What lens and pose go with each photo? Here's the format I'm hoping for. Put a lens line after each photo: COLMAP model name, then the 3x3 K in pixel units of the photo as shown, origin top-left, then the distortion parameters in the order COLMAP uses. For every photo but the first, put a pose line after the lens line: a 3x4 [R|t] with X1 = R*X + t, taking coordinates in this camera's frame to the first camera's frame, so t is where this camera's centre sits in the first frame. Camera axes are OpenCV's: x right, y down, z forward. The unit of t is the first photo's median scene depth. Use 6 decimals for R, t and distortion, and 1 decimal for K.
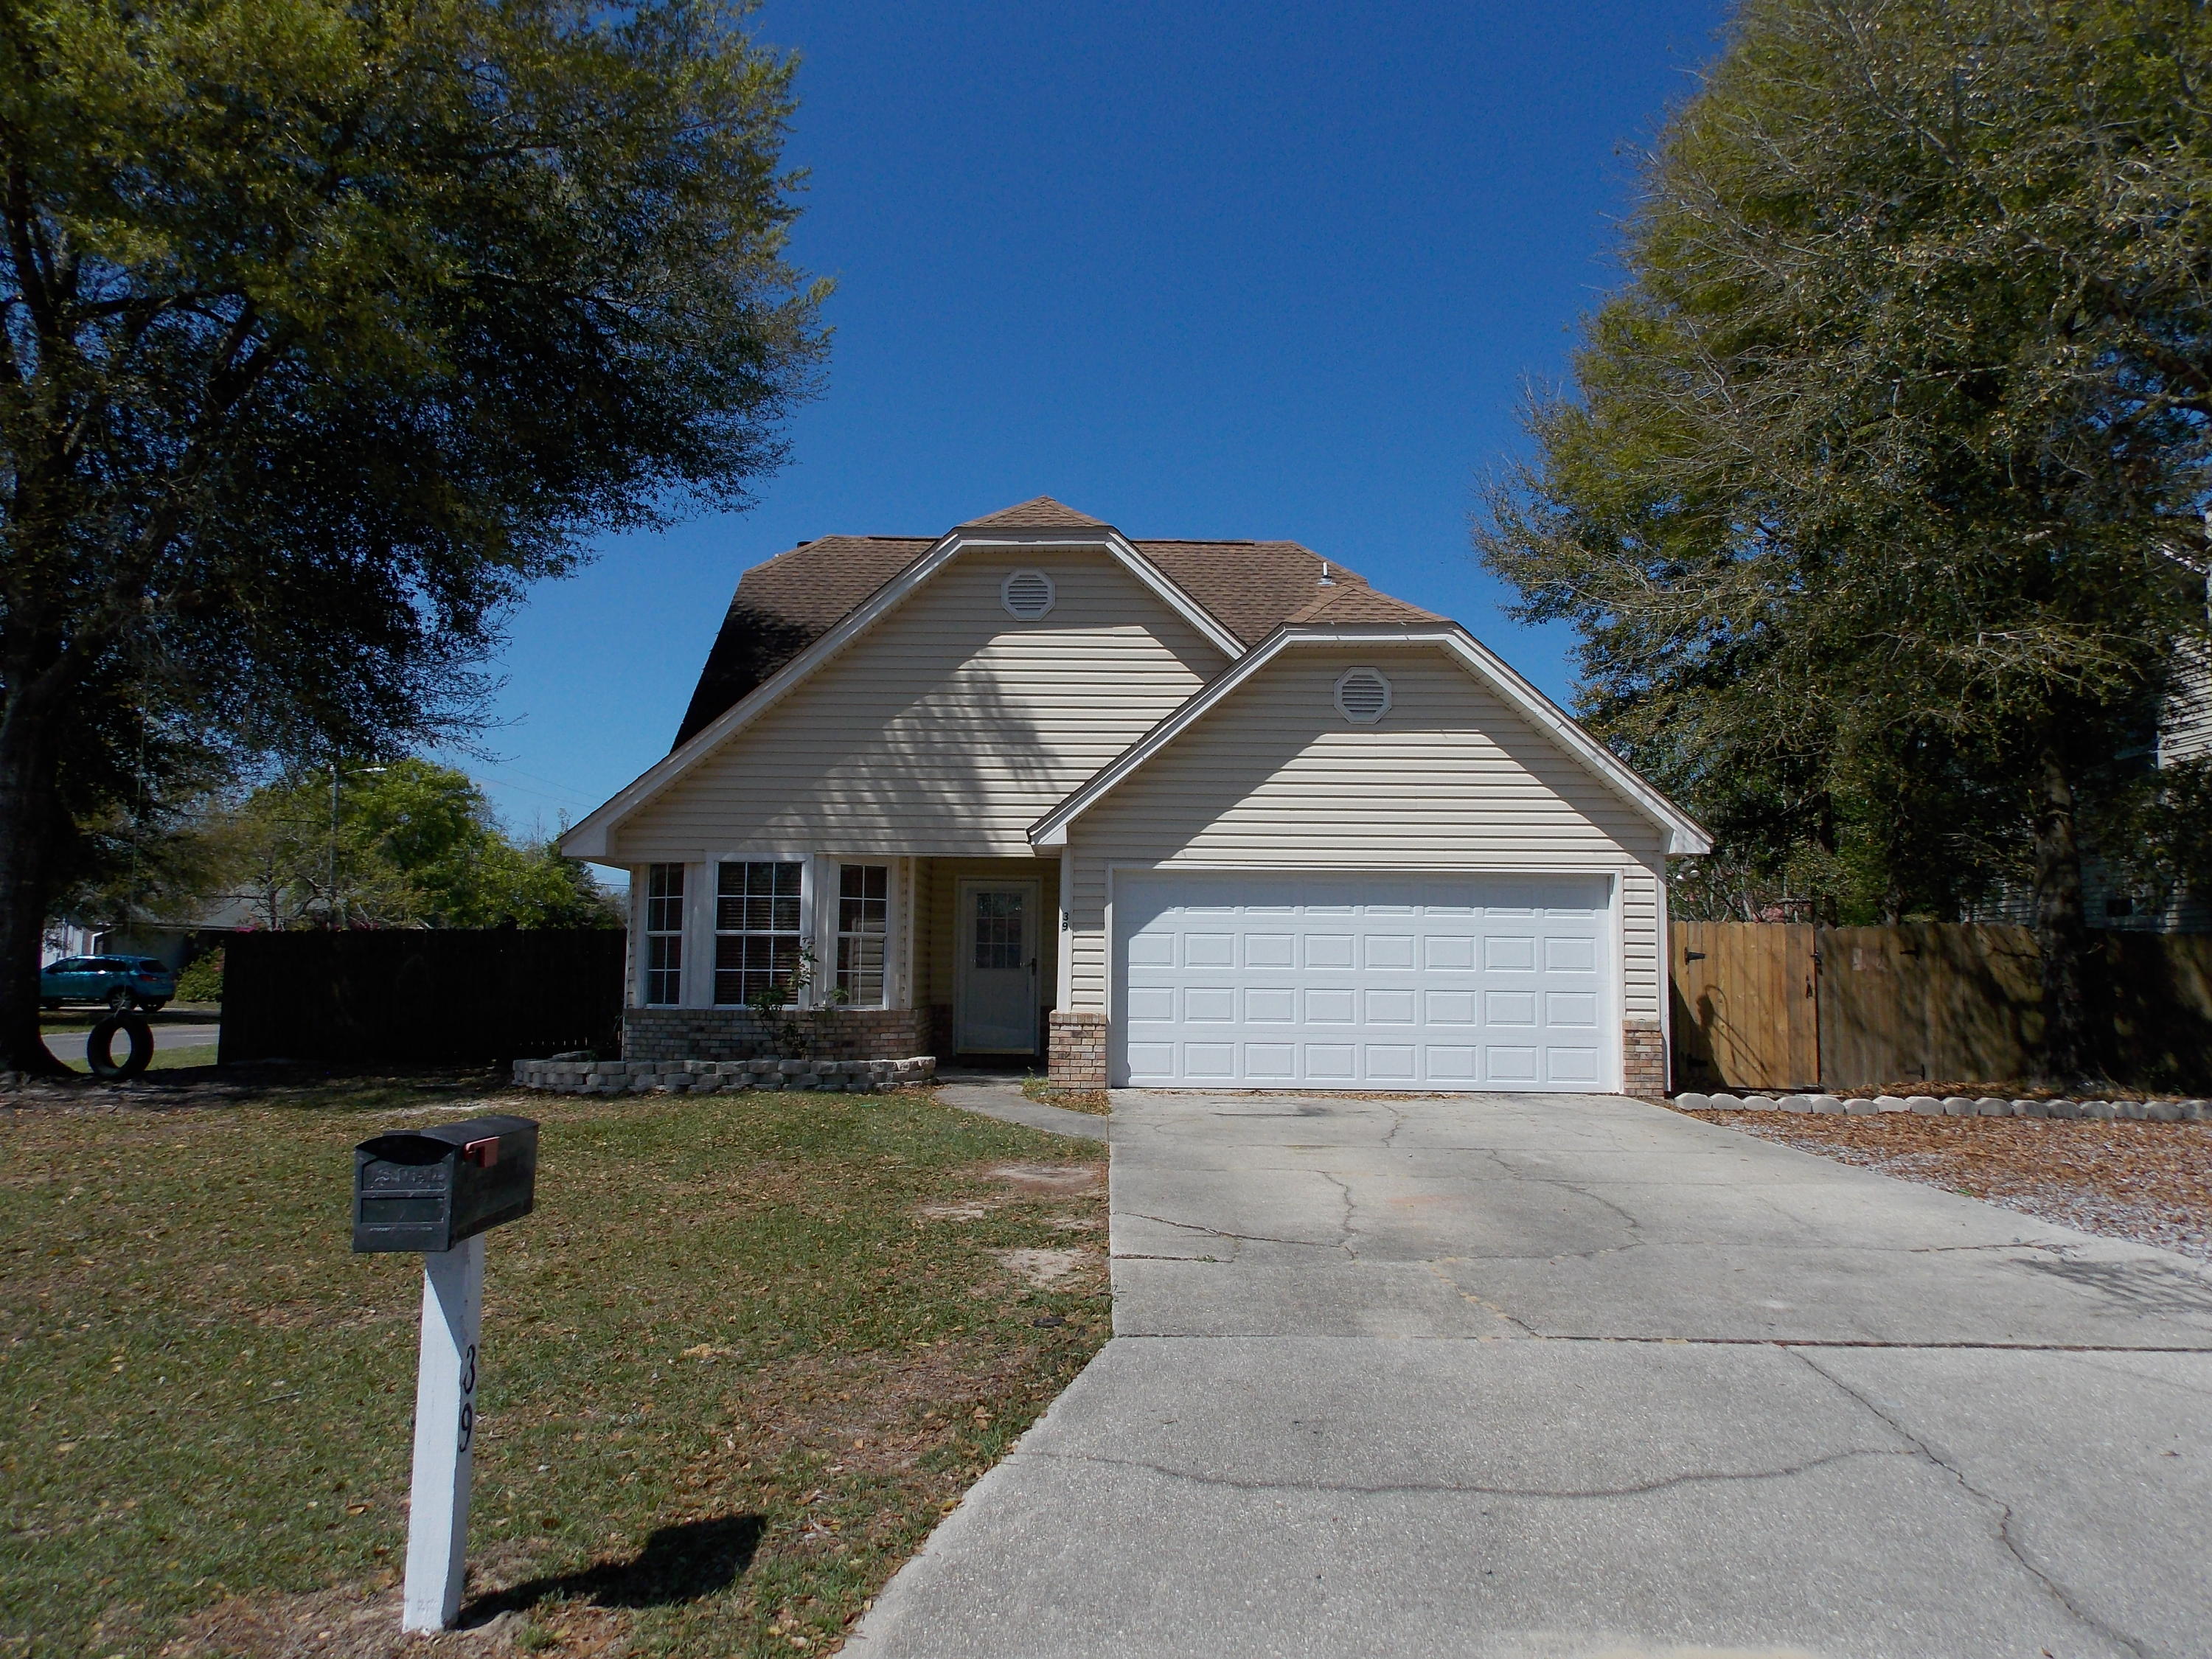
lens RADIAL K [[1562.0, 0, 1115.2], [0, 1562.0, 833.7], [0, 0, 1]] dist [0.047561, -0.014058]
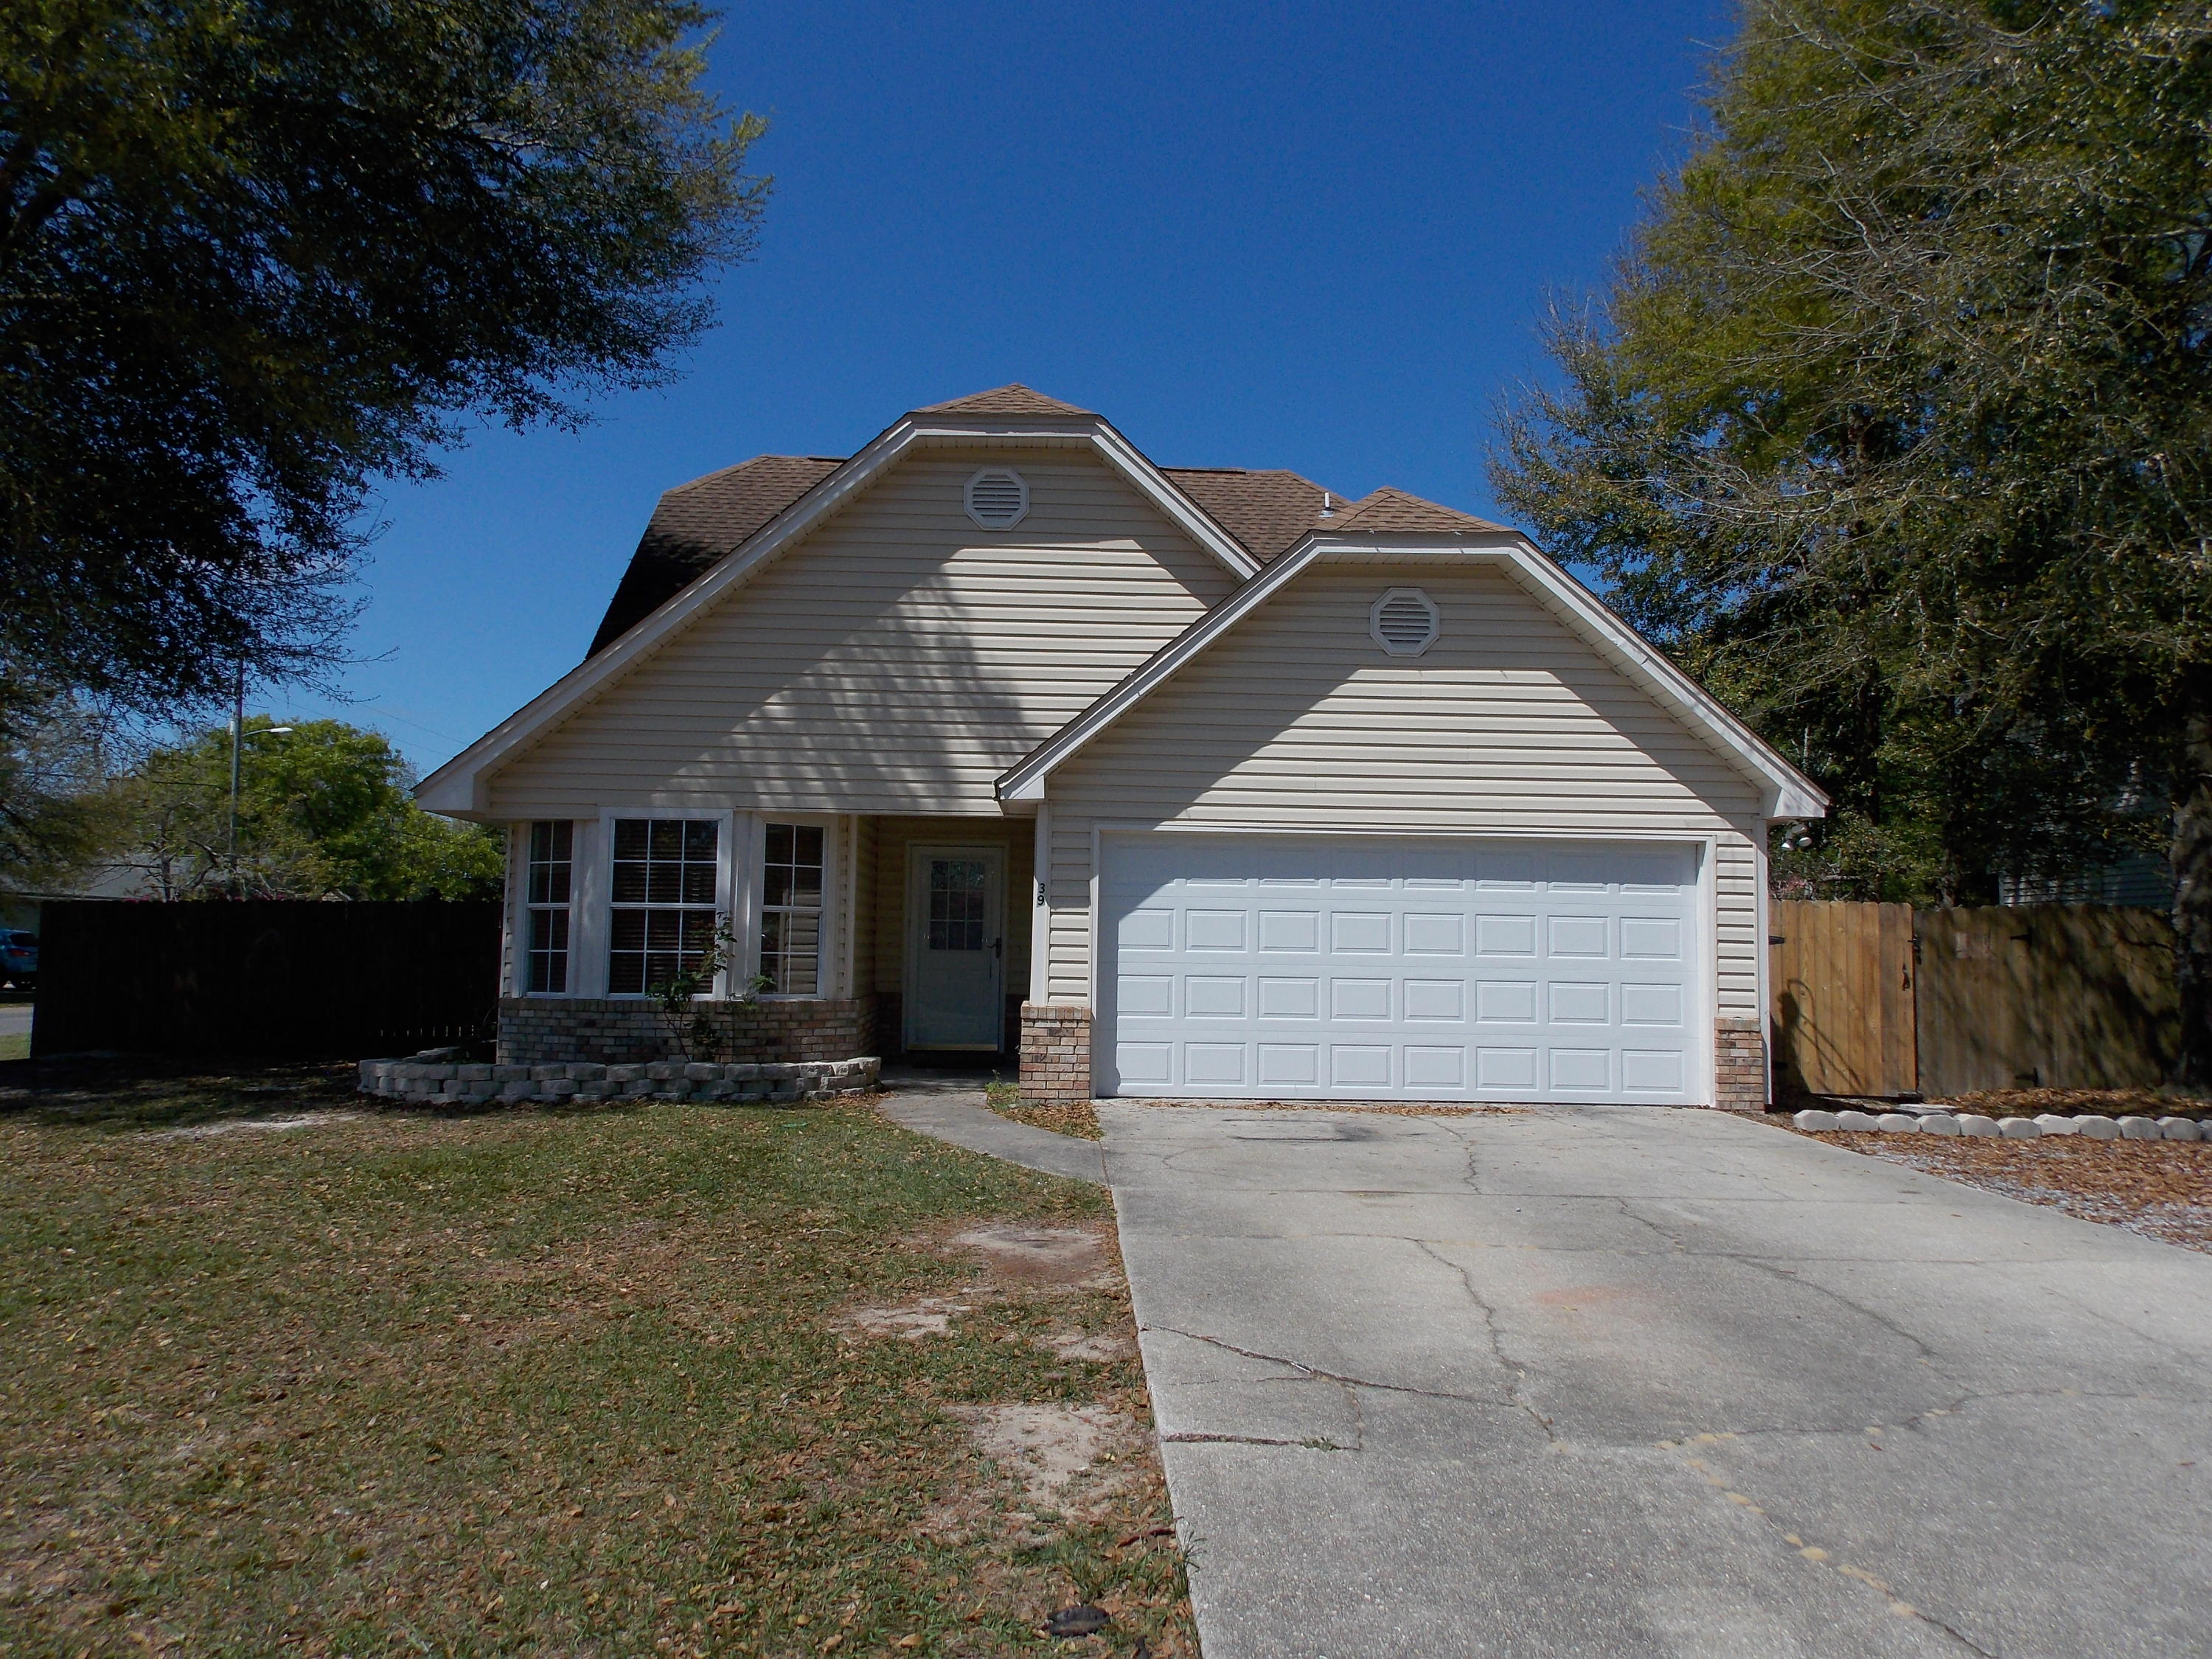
lens RADIAL K [[1562.0, 0, 1117.0], [0, 1562.0, 833.8], [0, 0, 1]] dist [0.047561, -0.014058]
pose [[0.999430, 0.007736, 0.032850, -0.018292], [-0.008205, 0.999866, 0.014188, 0.011910], [-0.032736, -0.014450, 0.999360, 0.173032]]
